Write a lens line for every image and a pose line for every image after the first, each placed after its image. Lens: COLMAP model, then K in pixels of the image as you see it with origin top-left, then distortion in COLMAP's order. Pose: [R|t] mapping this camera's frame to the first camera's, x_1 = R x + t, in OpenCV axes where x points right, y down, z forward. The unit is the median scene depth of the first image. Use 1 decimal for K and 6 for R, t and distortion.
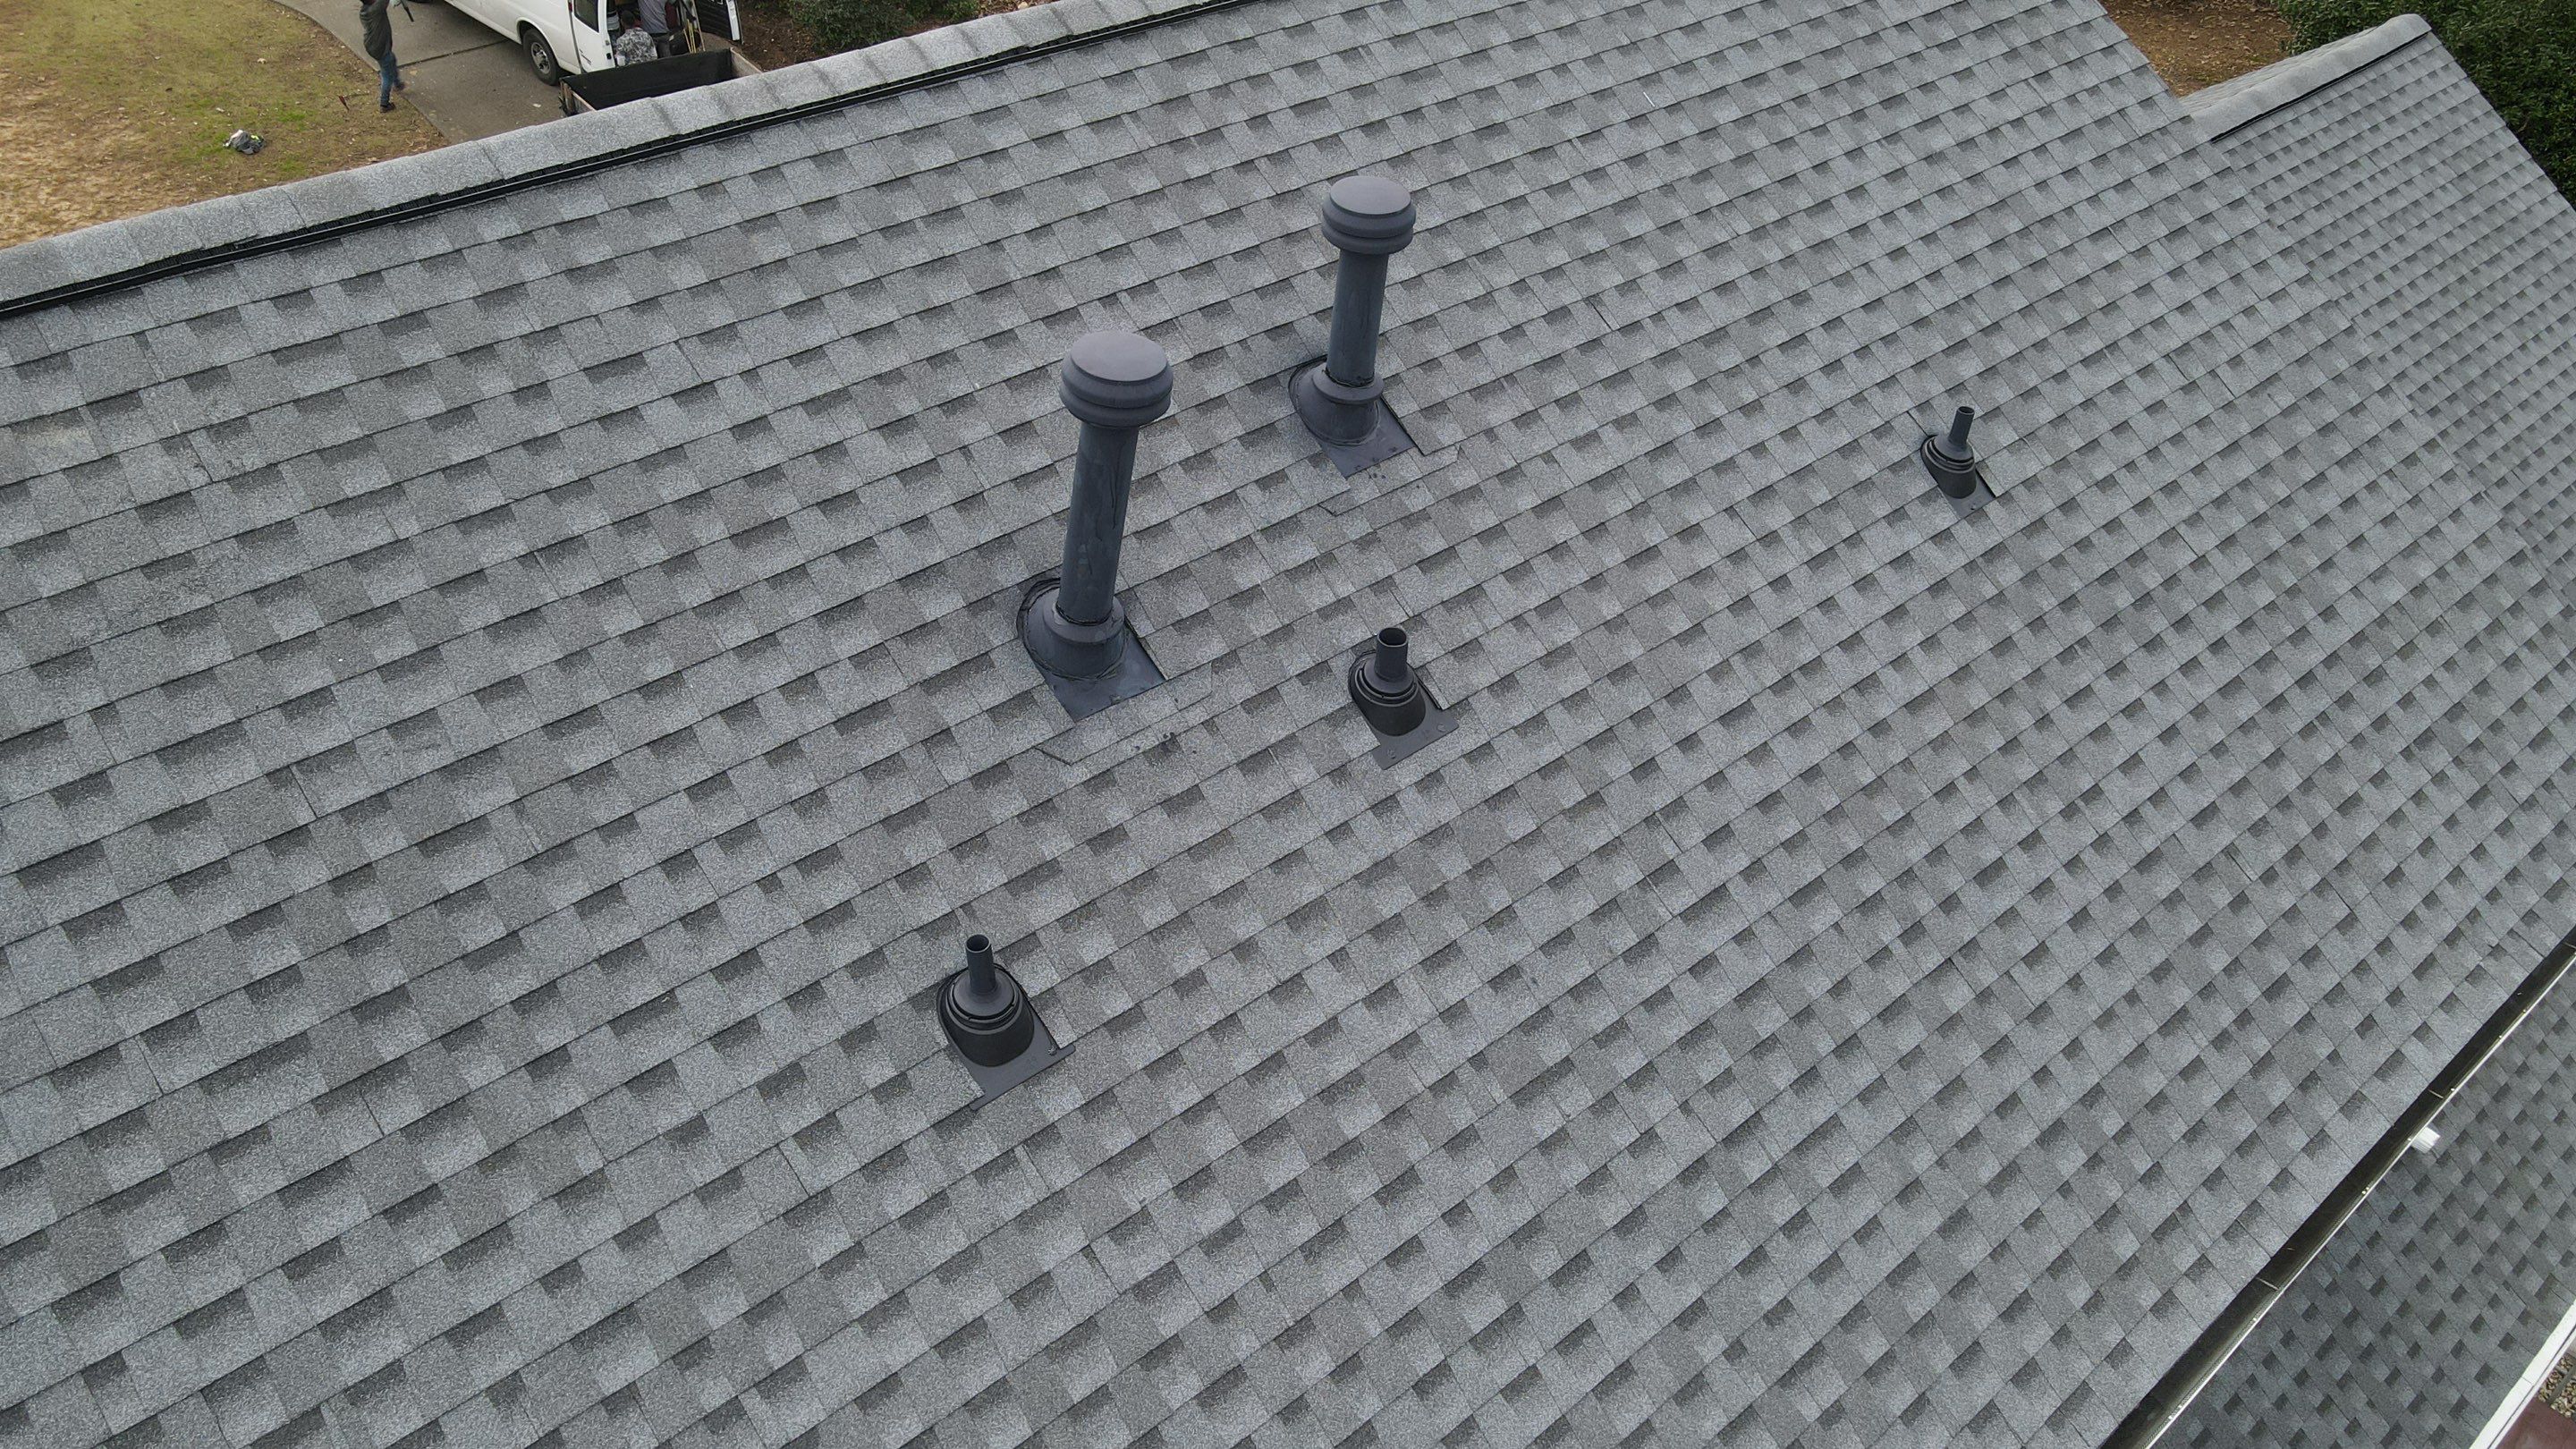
lens RADIAL K [[1913.0, 0, 1287.2], [0, 1913.0, 730.7], [0, 0, 1]] dist [-0.006229, 0.029694]
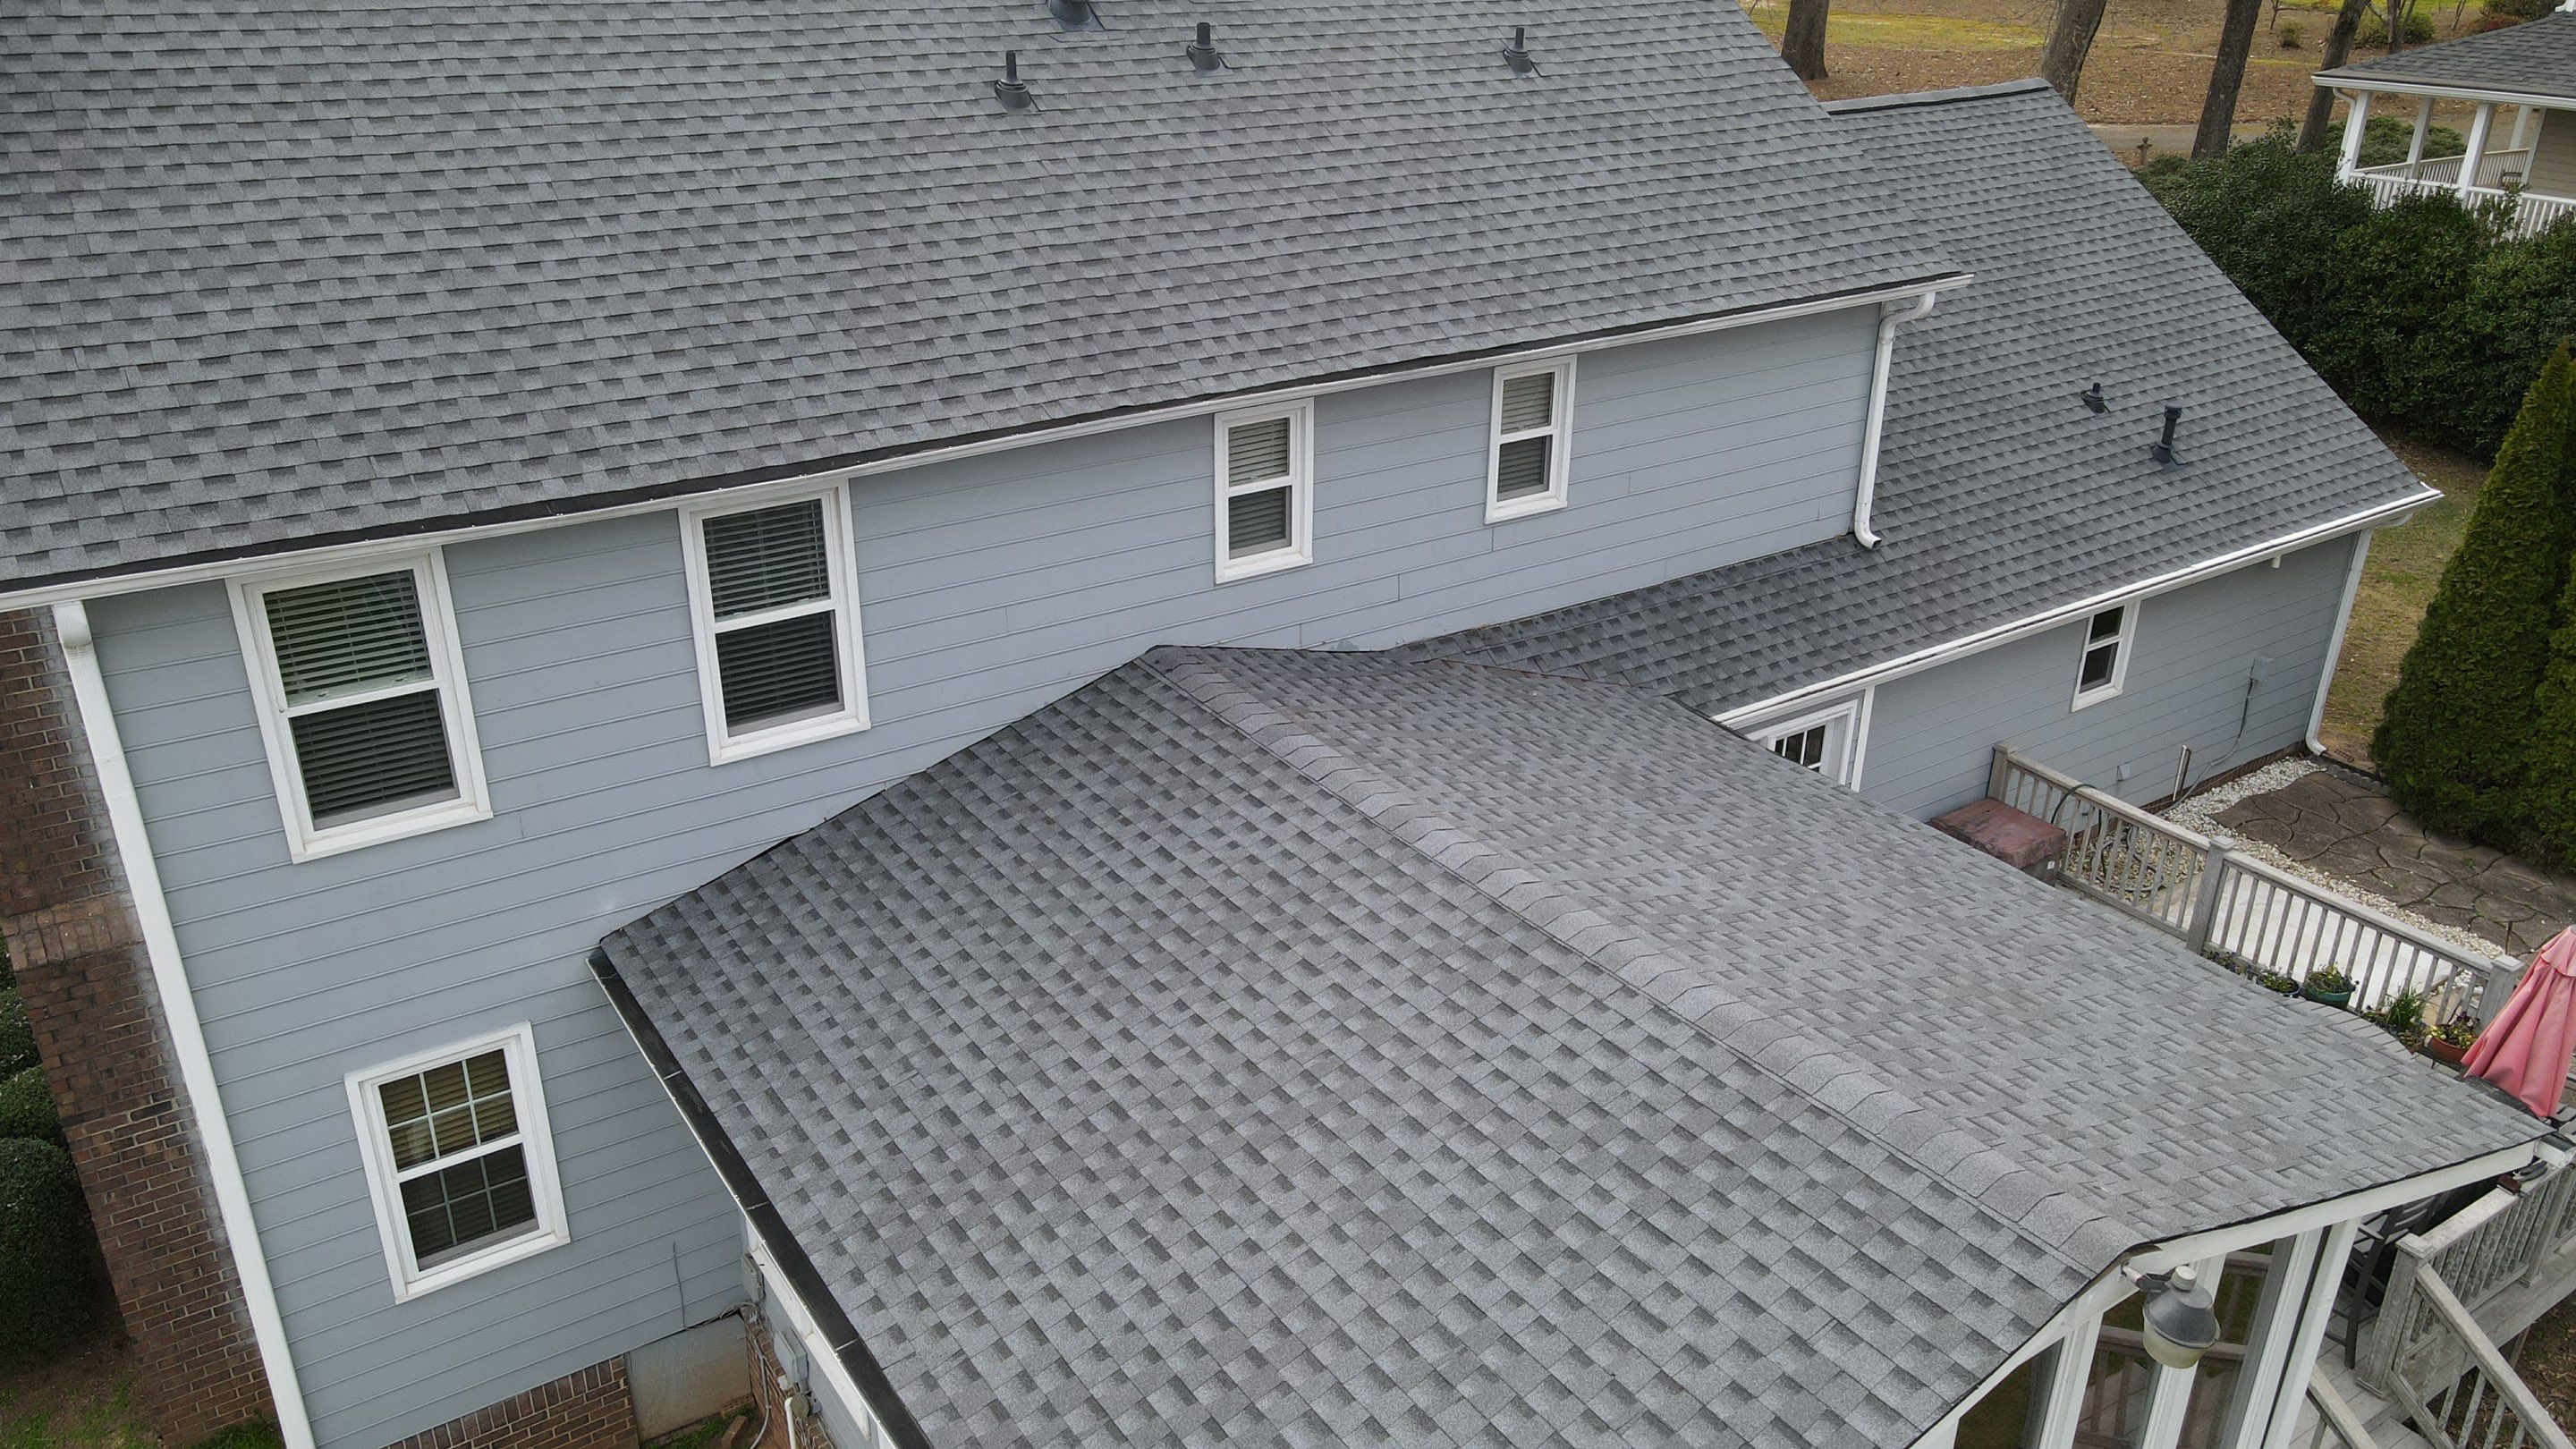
lens RADIAL K [[1913.0, 0, 1297.8], [0, 1913.0, 722.9], [0, 0, 1]] dist [-0.006229, 0.029694]
pose [[0.992870, 0.046902, -0.109588, 0.514432], [-0.070780, 0.971692, -0.225398, 1.439482], [0.095914, 0.231547, 0.968084, -1.183760]]
